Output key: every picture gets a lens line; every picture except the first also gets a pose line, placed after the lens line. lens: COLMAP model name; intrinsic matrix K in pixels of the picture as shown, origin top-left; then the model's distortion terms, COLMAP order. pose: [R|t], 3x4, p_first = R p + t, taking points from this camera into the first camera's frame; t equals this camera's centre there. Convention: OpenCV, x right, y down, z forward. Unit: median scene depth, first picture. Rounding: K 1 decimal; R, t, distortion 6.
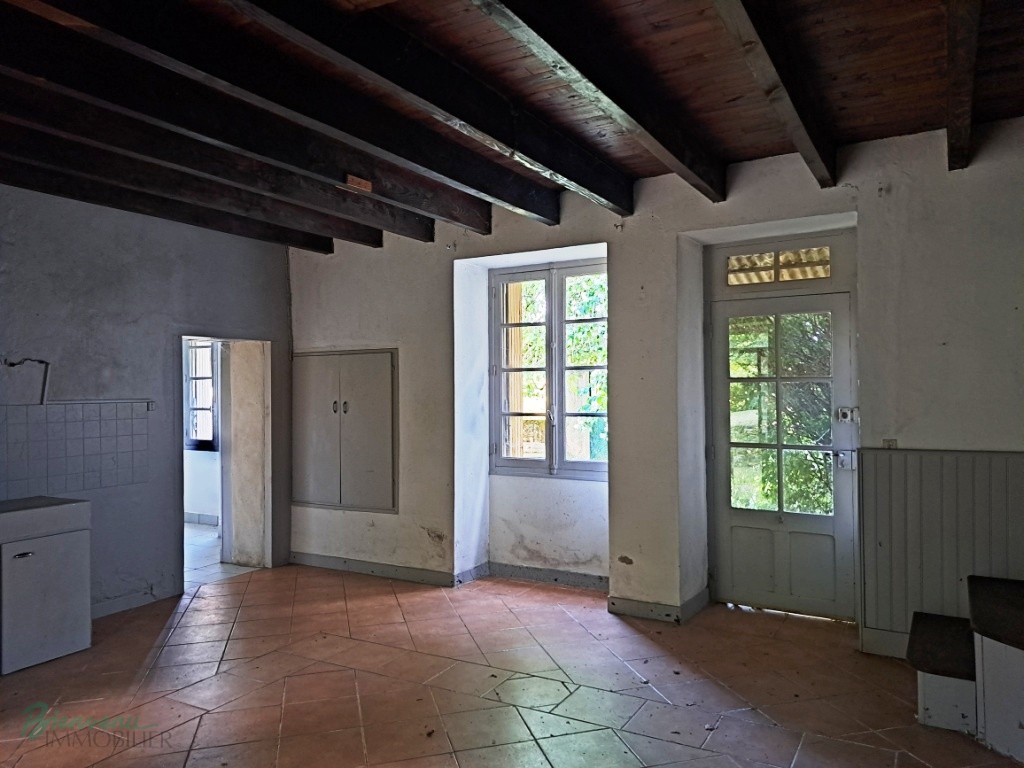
lens RADIAL K [[740.4, 0, 512.0], [0, 740.4, 384.0], [0, 0, 1]] dist [0.229261, -0.268315]
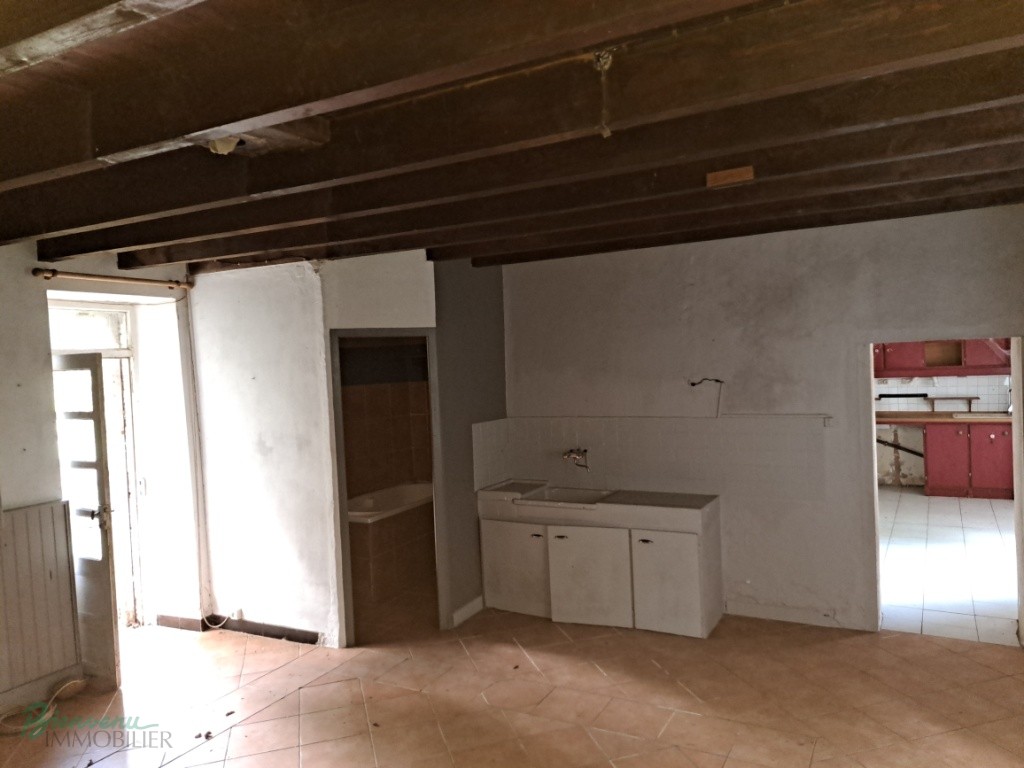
lens RADIAL K [[740.4, 0, 512.0], [0, 740.4, 384.0], [0, 0, 1]] dist [0.229261, -0.268315]
pose [[0.003524, 0.045525, -0.998957, 0.508717], [0.048801, 0.997765, 0.045642, -0.087495], [0.998802, -0.048911, 0.001294, 0.669520]]
